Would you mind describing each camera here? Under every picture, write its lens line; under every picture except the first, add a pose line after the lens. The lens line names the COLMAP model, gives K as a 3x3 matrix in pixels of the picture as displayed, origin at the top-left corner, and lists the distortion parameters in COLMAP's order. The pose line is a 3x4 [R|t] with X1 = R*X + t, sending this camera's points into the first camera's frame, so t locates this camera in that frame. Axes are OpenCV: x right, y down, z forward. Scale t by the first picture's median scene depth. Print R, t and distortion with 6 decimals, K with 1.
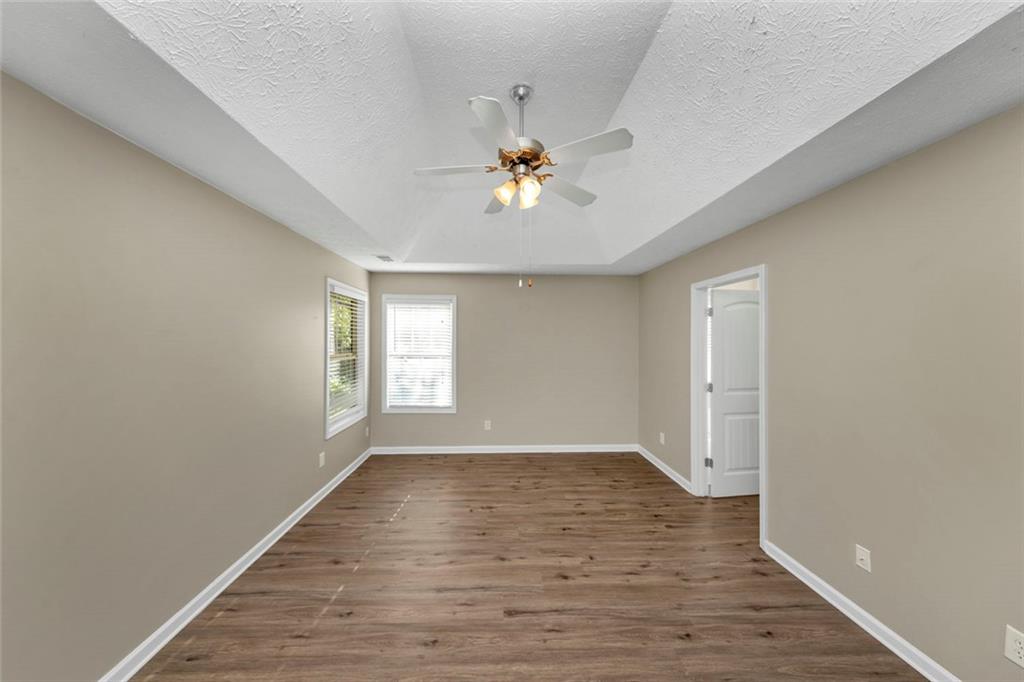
lens RADIAL K [[321.4, 0, 509.9], [0, 321.4, 337.2], [0, 0, 1]] dist [0.006366, -0.000702]
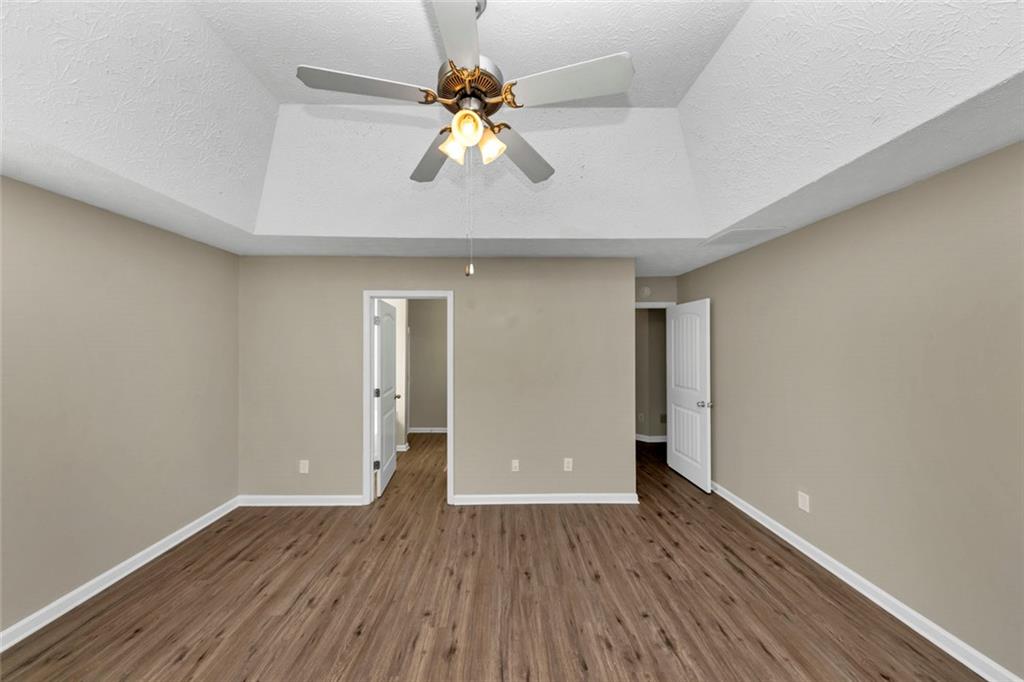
lens RADIAL K [[321.4, 0, 499.7], [0, 321.4, 335.6], [0, 0, 1]] dist [0.006366, -0.000702]
pose [[0.031224, 0.033006, 0.998967, -0.543948], [-0.007259, 0.999436, -0.032795, 0.002292], [-0.999486, -0.006228, 0.031446, 0.739006]]
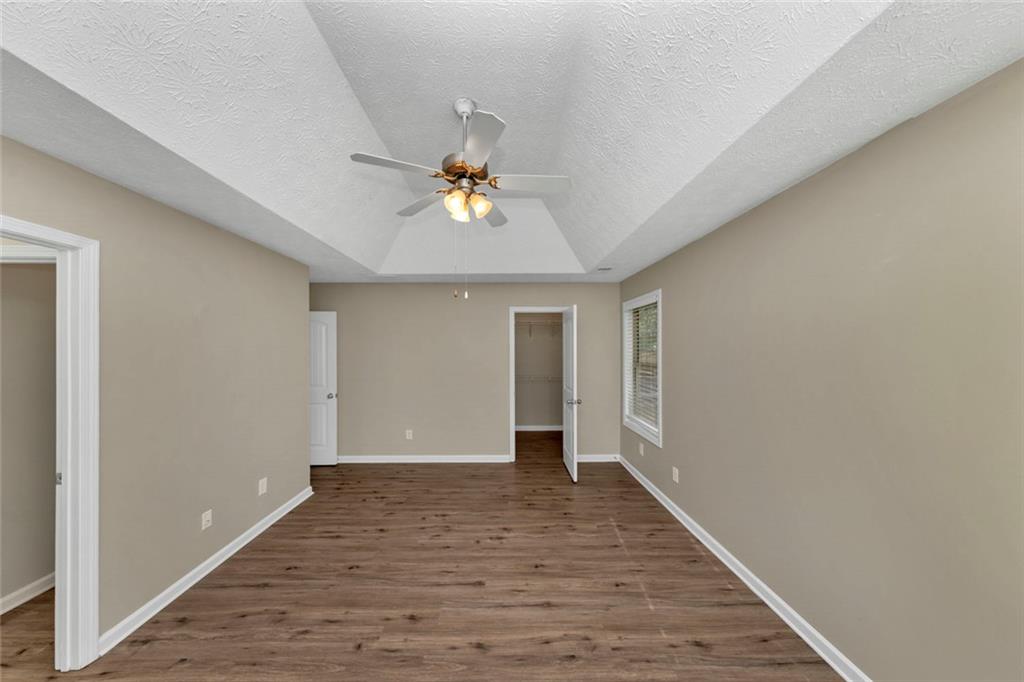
lens RADIAL K [[321.4, 0, 511.1], [0, 321.4, 347.6], [0, 0, 1]] dist [0.006366, -0.000702]
pose [[-0.999827, 0.001335, 0.018556, -0.101426], [0.001120, 0.999933, -0.011564, 0.010546], [-0.018570, -0.011541, -0.999761, 1.617601]]
